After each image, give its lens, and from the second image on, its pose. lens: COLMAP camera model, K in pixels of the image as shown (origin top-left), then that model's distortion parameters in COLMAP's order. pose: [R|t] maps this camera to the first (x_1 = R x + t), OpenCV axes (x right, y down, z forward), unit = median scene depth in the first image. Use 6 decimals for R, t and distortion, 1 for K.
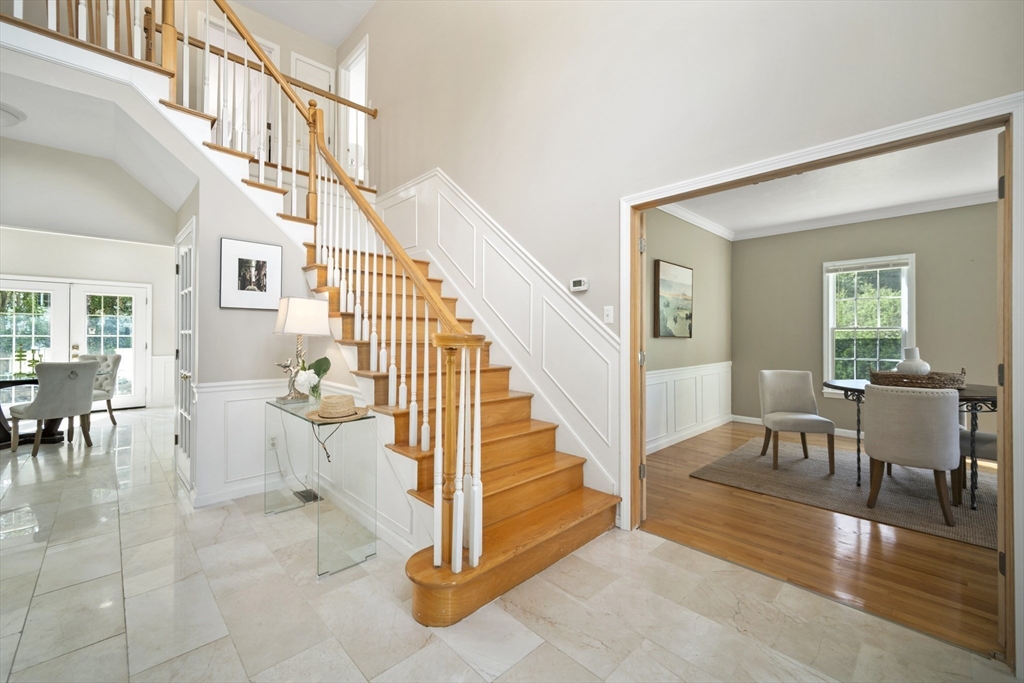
lens RADIAL K [[410.2, 0, 501.8], [0, 410.2, 340.6], [0, 0, 1]] dist [0.001033, -0.000092]
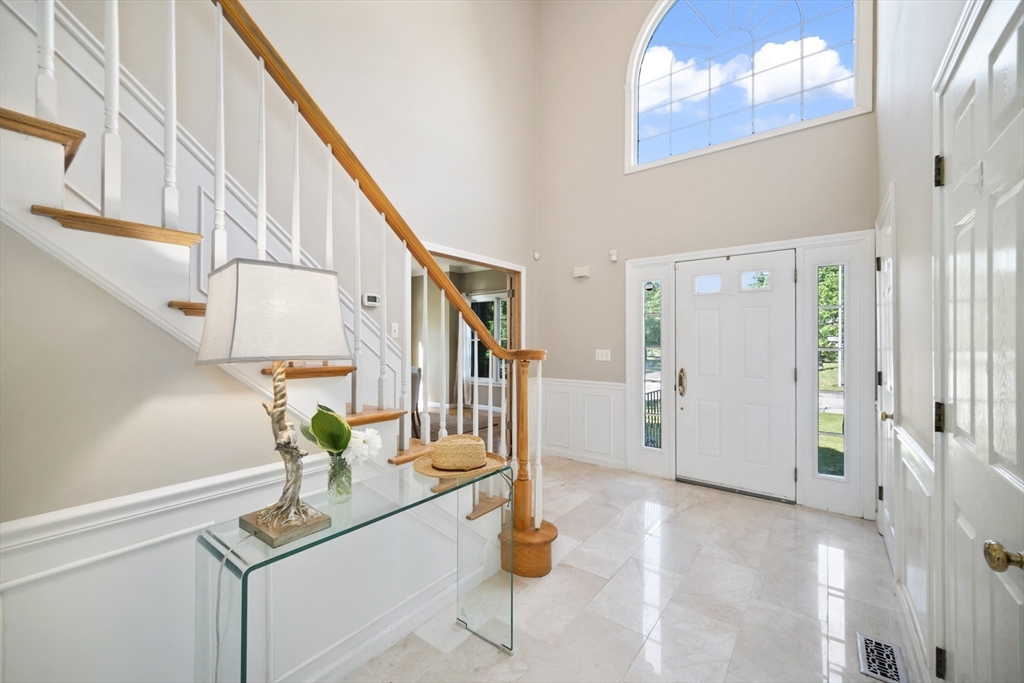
lens RADIAL K [[410.2, 0, 501.8], [0, 410.2, 340.6], [0, 0, 1]] dist [0.001033, -0.000092]
pose [[-0.141433, 0.001266, 0.989947, -0.933305], [0.007818, 0.999969, -0.000162, -0.030156], [-0.989917, 0.007716, -0.141438, 0.844009]]
